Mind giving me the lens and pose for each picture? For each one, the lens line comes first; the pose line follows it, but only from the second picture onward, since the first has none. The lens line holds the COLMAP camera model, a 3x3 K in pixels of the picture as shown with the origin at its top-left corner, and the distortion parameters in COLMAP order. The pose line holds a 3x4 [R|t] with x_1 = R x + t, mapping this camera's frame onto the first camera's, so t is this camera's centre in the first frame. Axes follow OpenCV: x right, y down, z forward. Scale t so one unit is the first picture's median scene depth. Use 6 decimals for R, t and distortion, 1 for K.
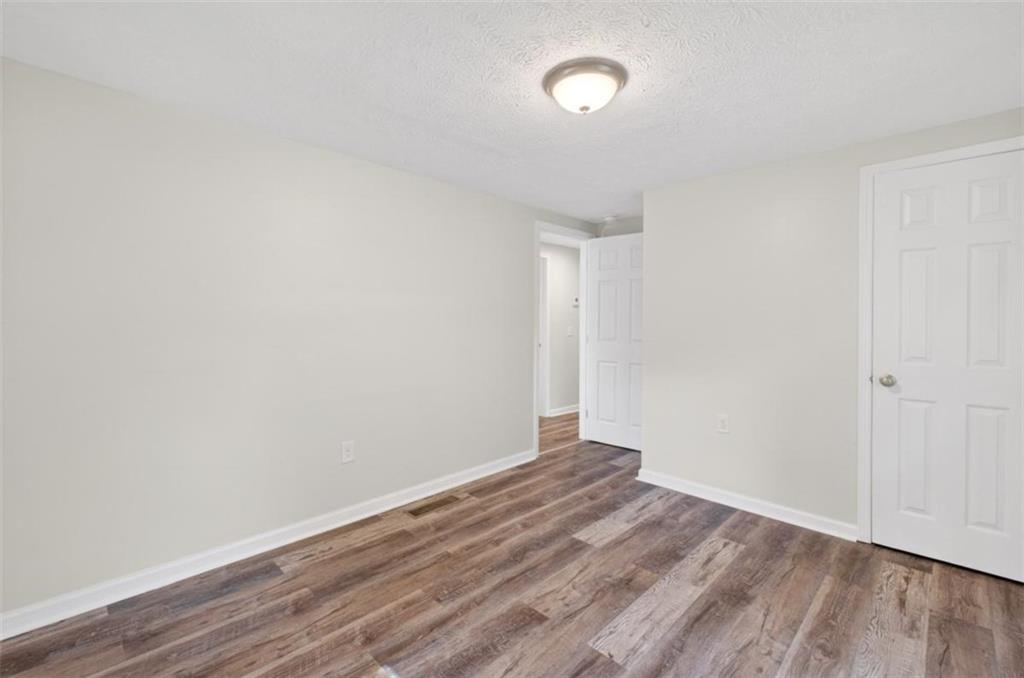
lens RADIAL K [[432.4, 0, 516.1], [0, 432.4, 328.0], [0, 0, 1]] dist [0.001015, 0.000065]
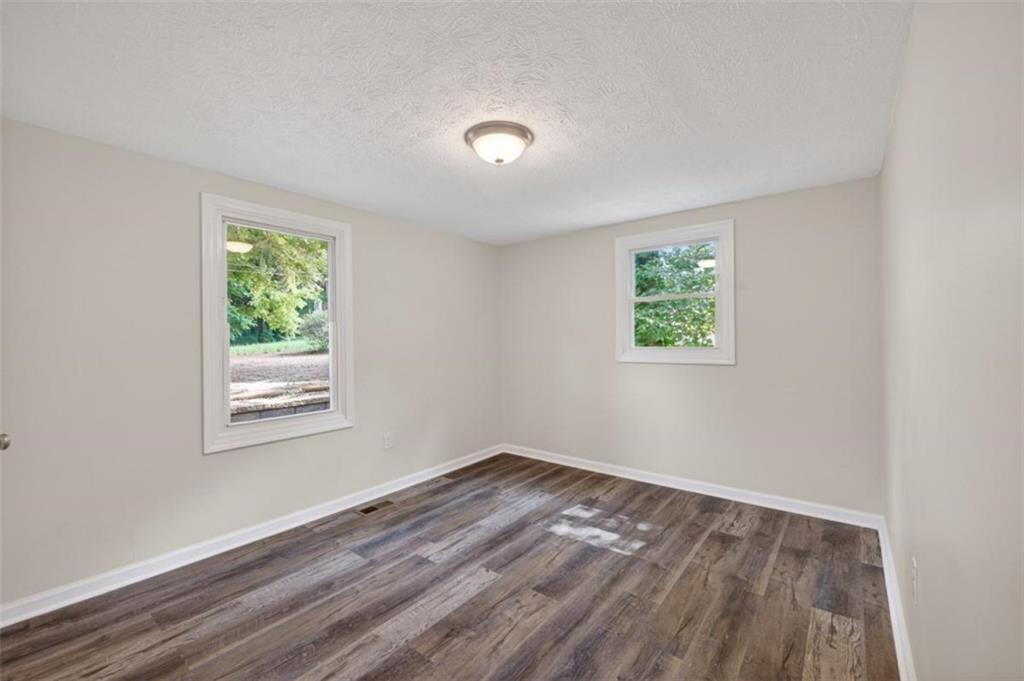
lens RADIAL K [[427.2, 0, 512.0], [0, 427.2, 340.5], [0, 0, 1]] dist [0.002789, 0.000070]
pose [[-0.994003, 0.007368, -0.109104, 0.224404], [0.005055, 0.999757, 0.021461, -0.042712], [0.109235, 0.020781, -0.993799, 1.894116]]
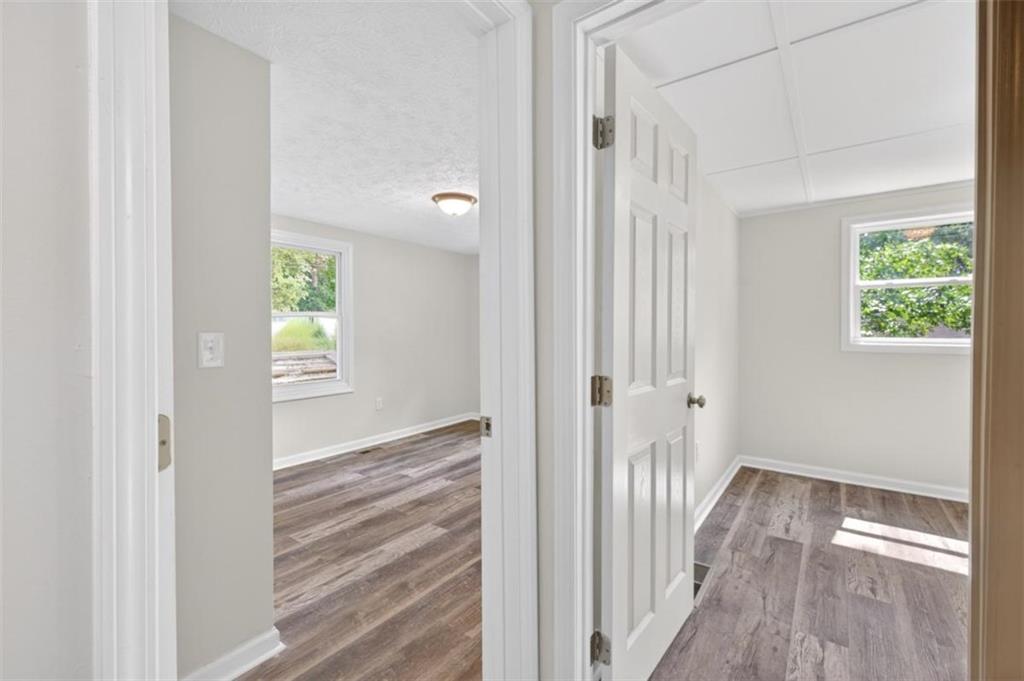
lens RADIAL K [[432.4, 0, 516.1], [0, 432.4, 329.5], [0, 0, 1]] dist [0.001015, 0.000065]
pose [[-0.989919, -0.001849, -0.141625, 0.140936], [-0.003954, 0.999886, 0.014589, -0.038668], [0.141582, 0.015002, -0.989813, 2.518285]]
